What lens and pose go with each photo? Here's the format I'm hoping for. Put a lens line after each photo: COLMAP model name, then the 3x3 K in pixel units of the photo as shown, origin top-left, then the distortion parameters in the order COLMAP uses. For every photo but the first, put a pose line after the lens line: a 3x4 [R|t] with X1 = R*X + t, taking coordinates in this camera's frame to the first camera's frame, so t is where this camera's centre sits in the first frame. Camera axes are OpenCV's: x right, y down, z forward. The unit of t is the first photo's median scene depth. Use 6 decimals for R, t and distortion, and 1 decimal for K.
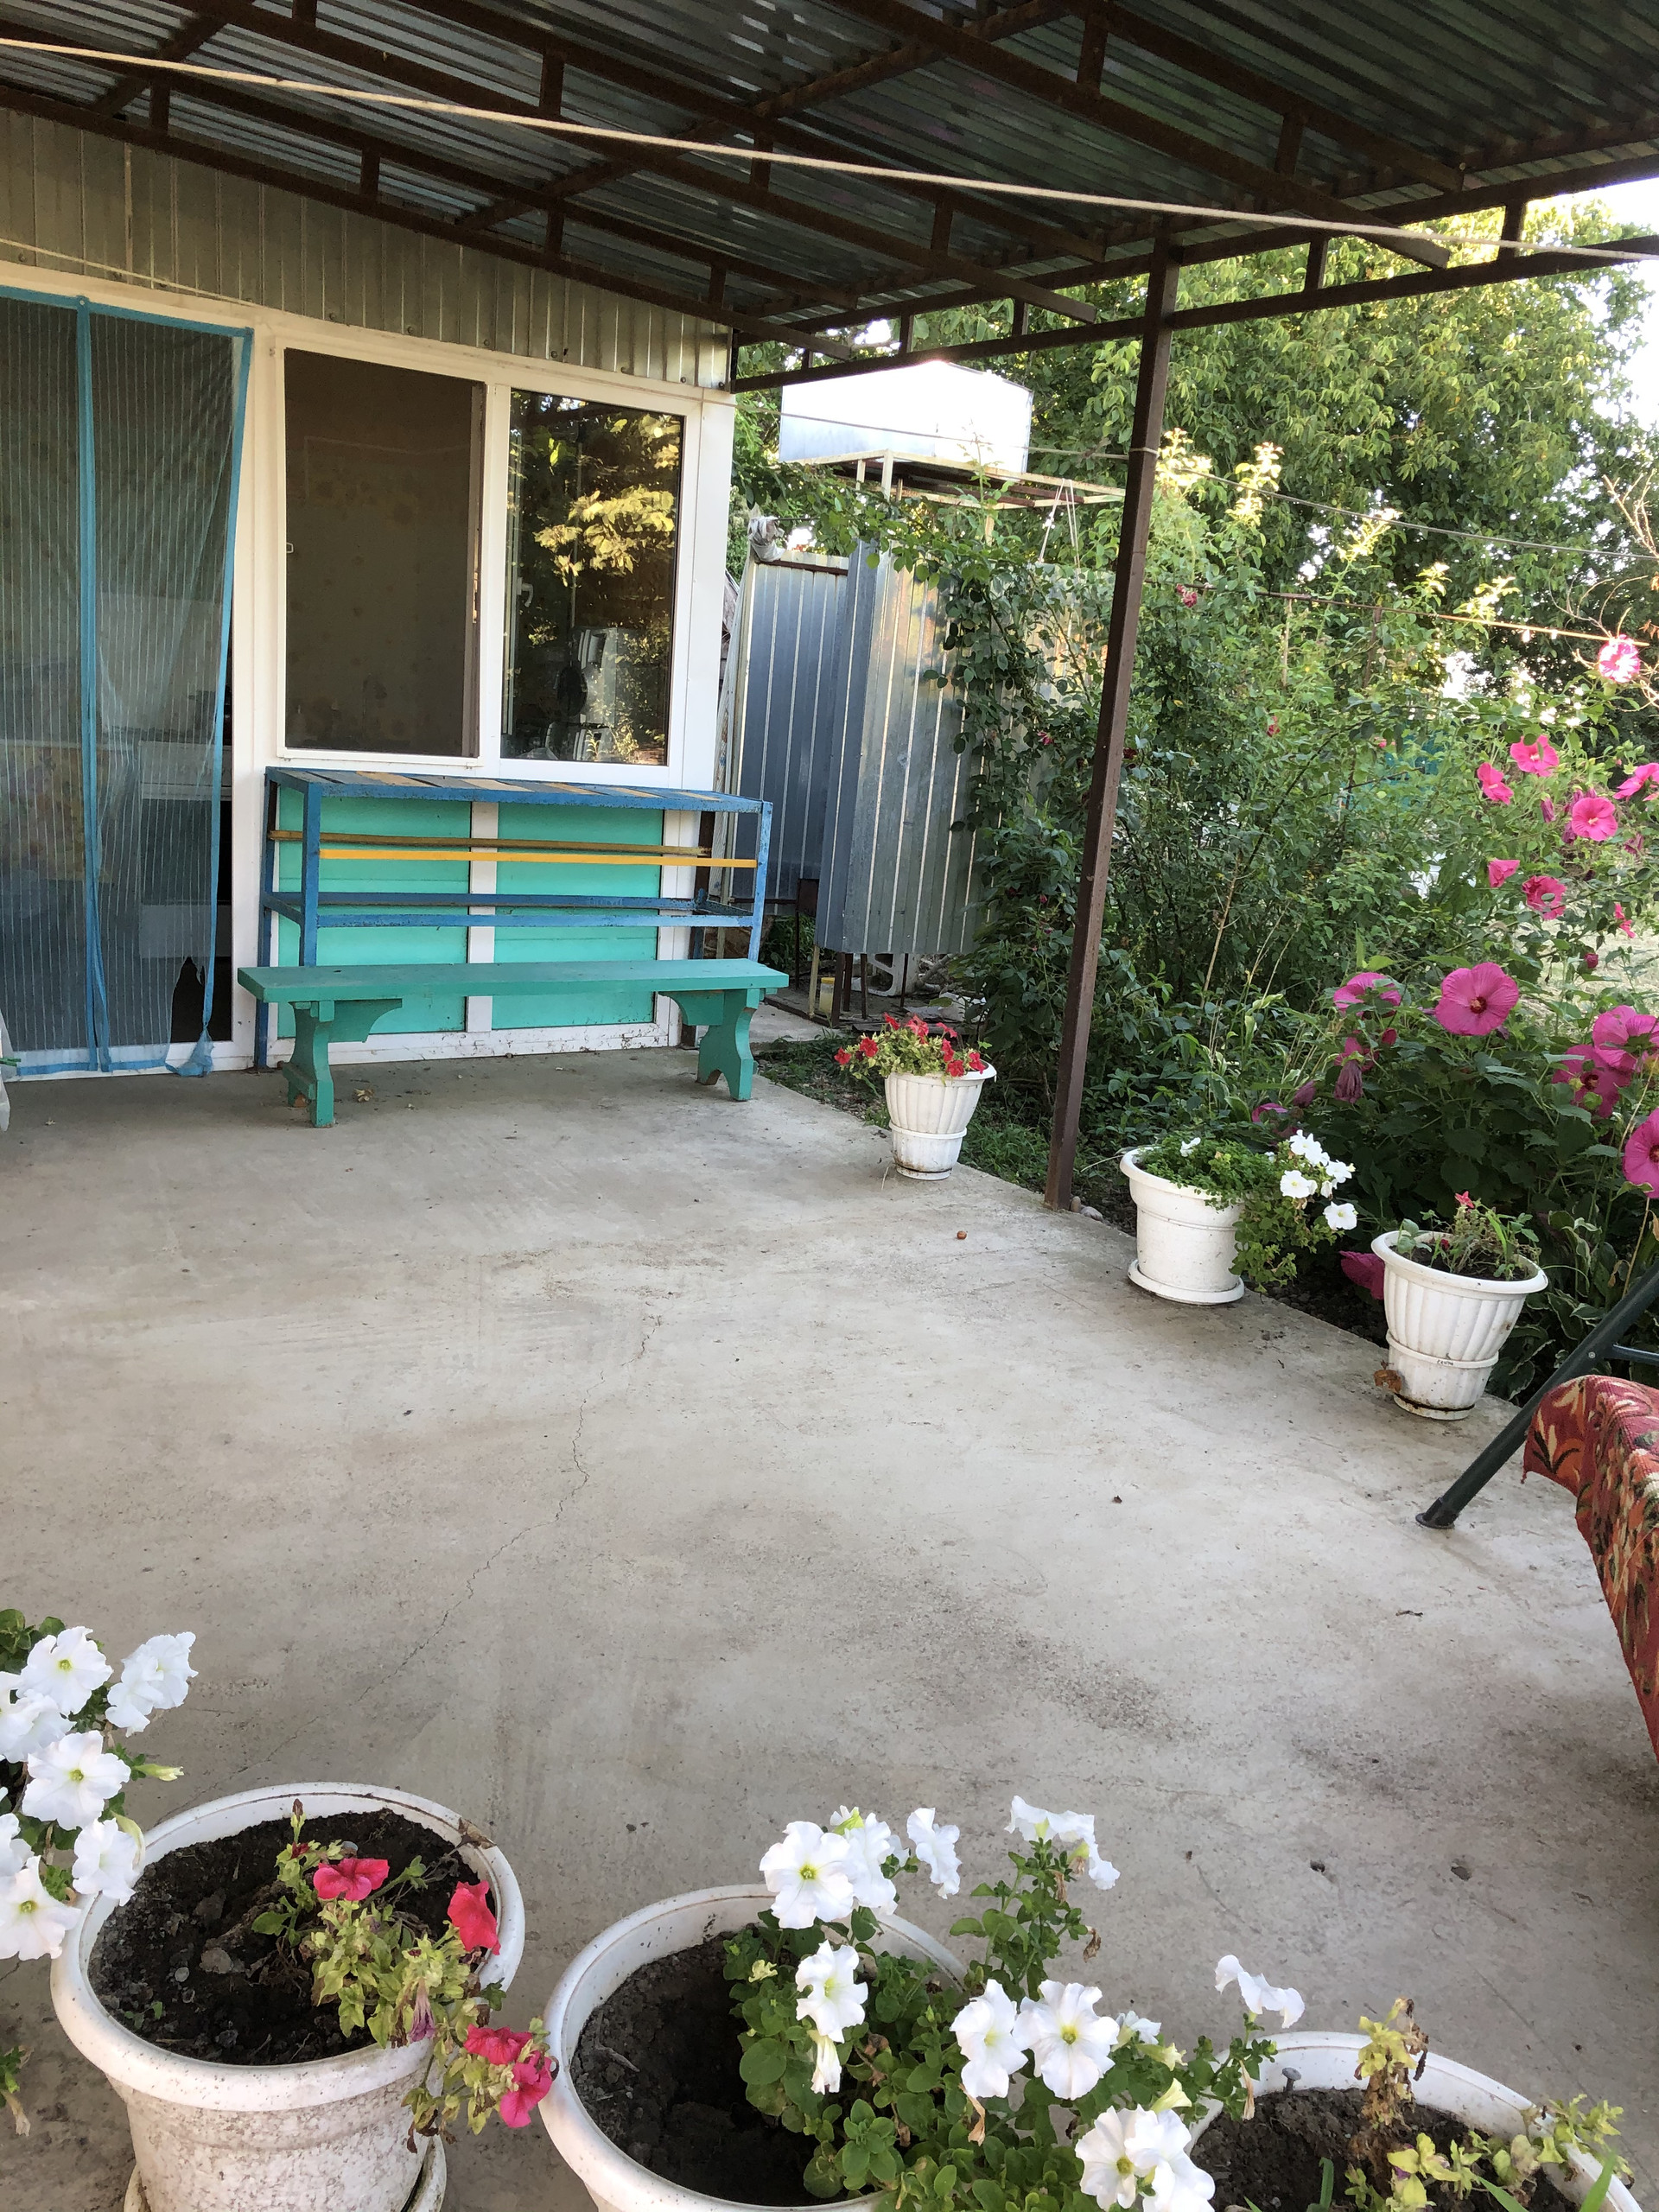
lens RADIAL K [[1792.0, 0, 833.1], [0, 1792.0, 1088.2], [0, 0, 1]] dist [0.067654, -0.087568]
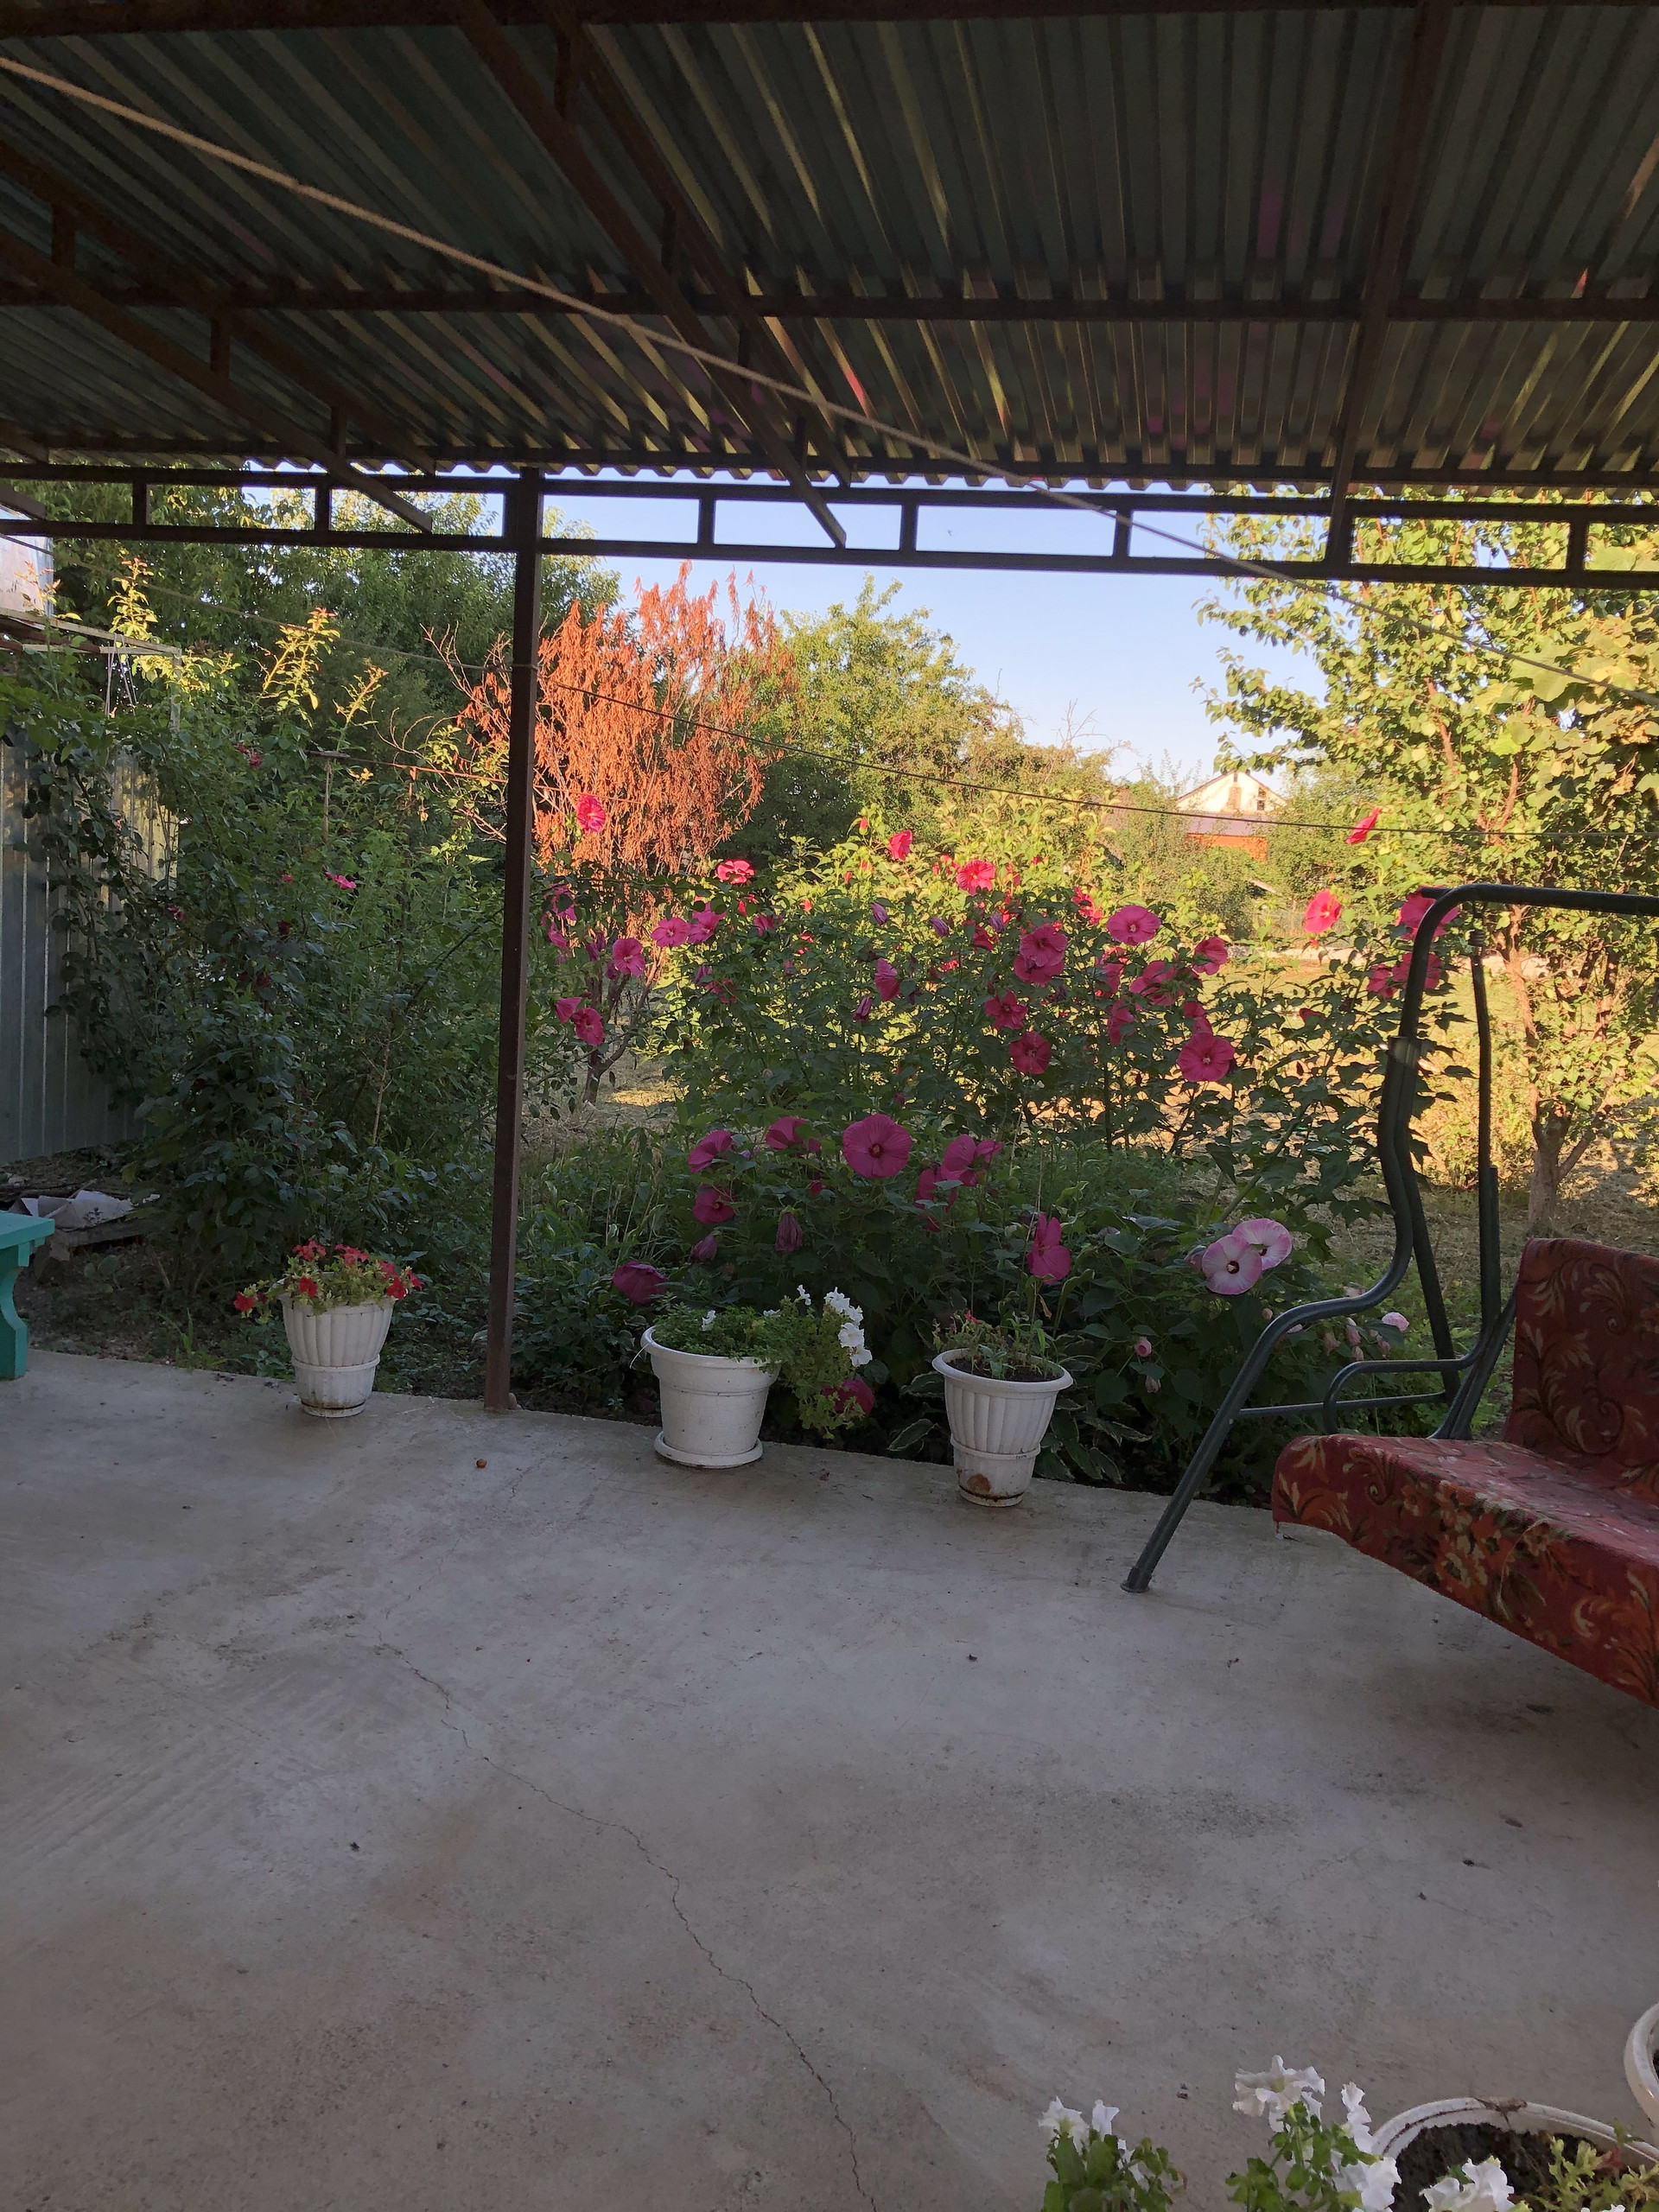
lens RADIAL K [[1792.0, 0, 845.6], [0, 1792.0, 1111.0], [0, 0, 1]] dist [0.067654, -0.087568]
pose [[0.719037, -0.133132, 0.682101, -0.486738], [0.154099, 0.987590, 0.030314, -0.119816], [-0.677672, 0.083314, 0.730630, 0.167109]]
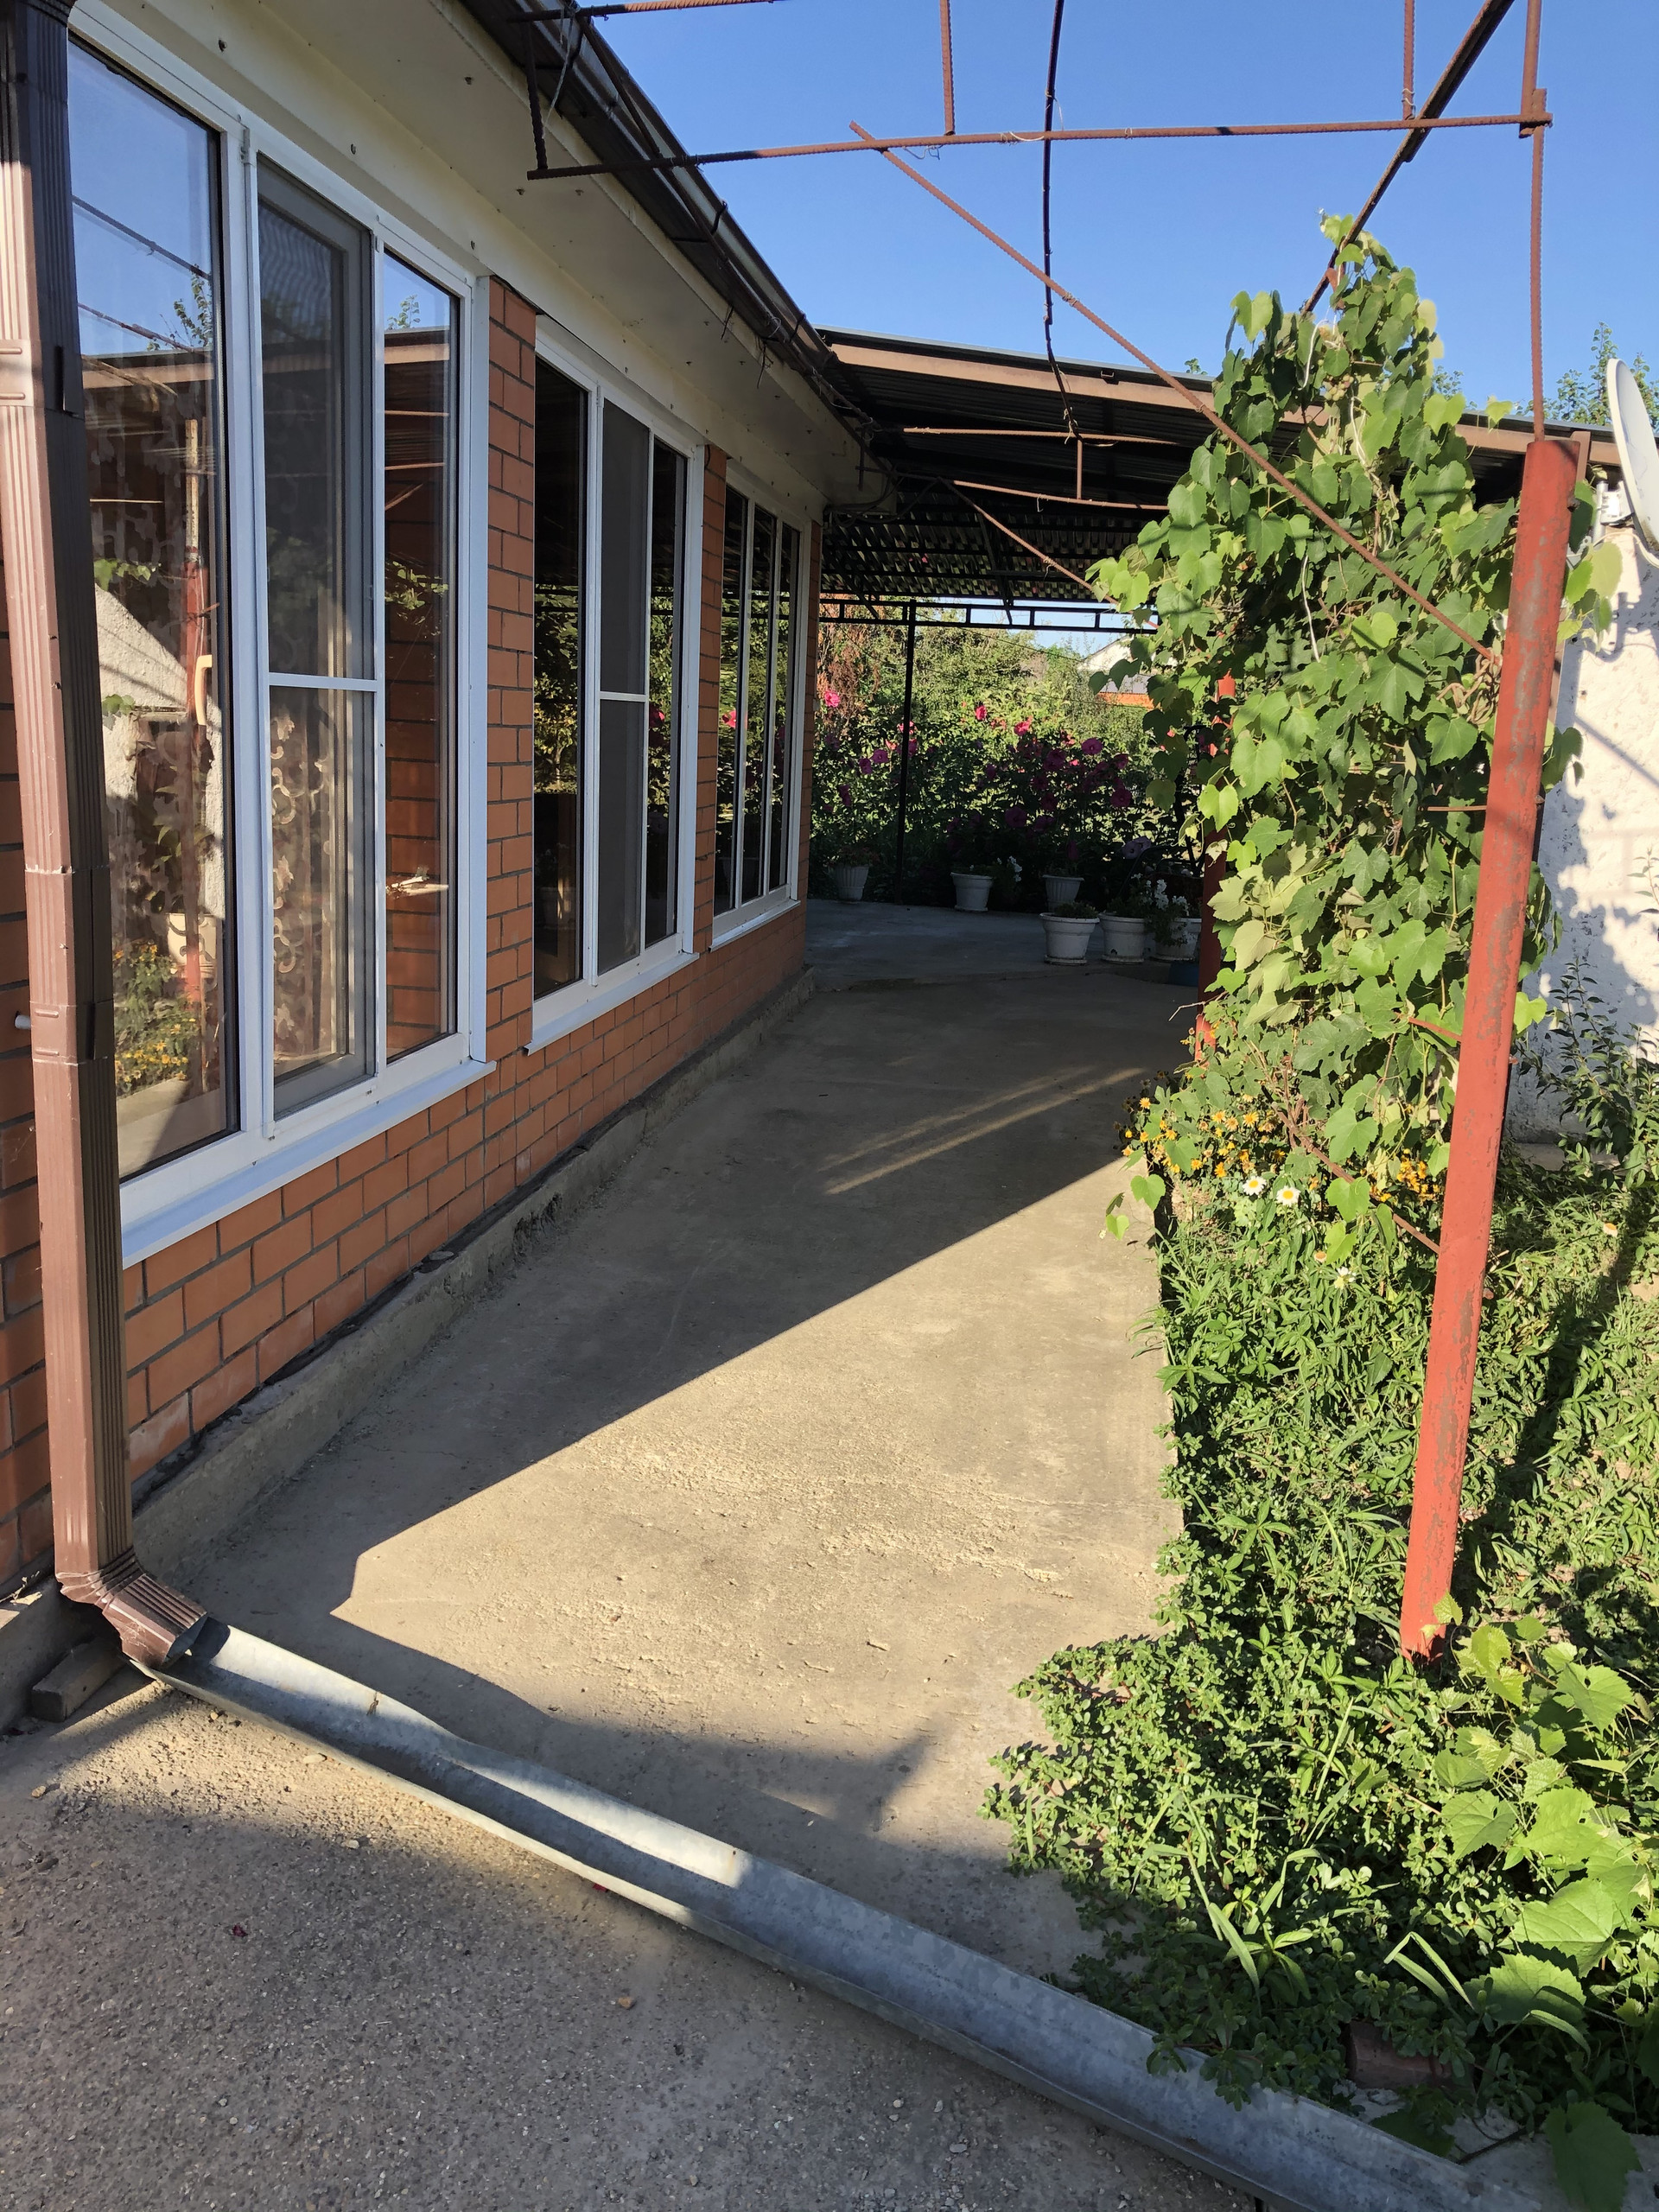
lens RADIAL K [[1792.0, 0, 820.6], [0, 1792.0, 1101.7], [0, 0, 1]] dist [0.067654, -0.087568]
pose [[0.688056, -0.202636, 0.696791, -2.703554], [0.181141, 0.977784, 0.105482, 0.062563], [-0.702686, 0.053640, 0.709476, -1.322856]]
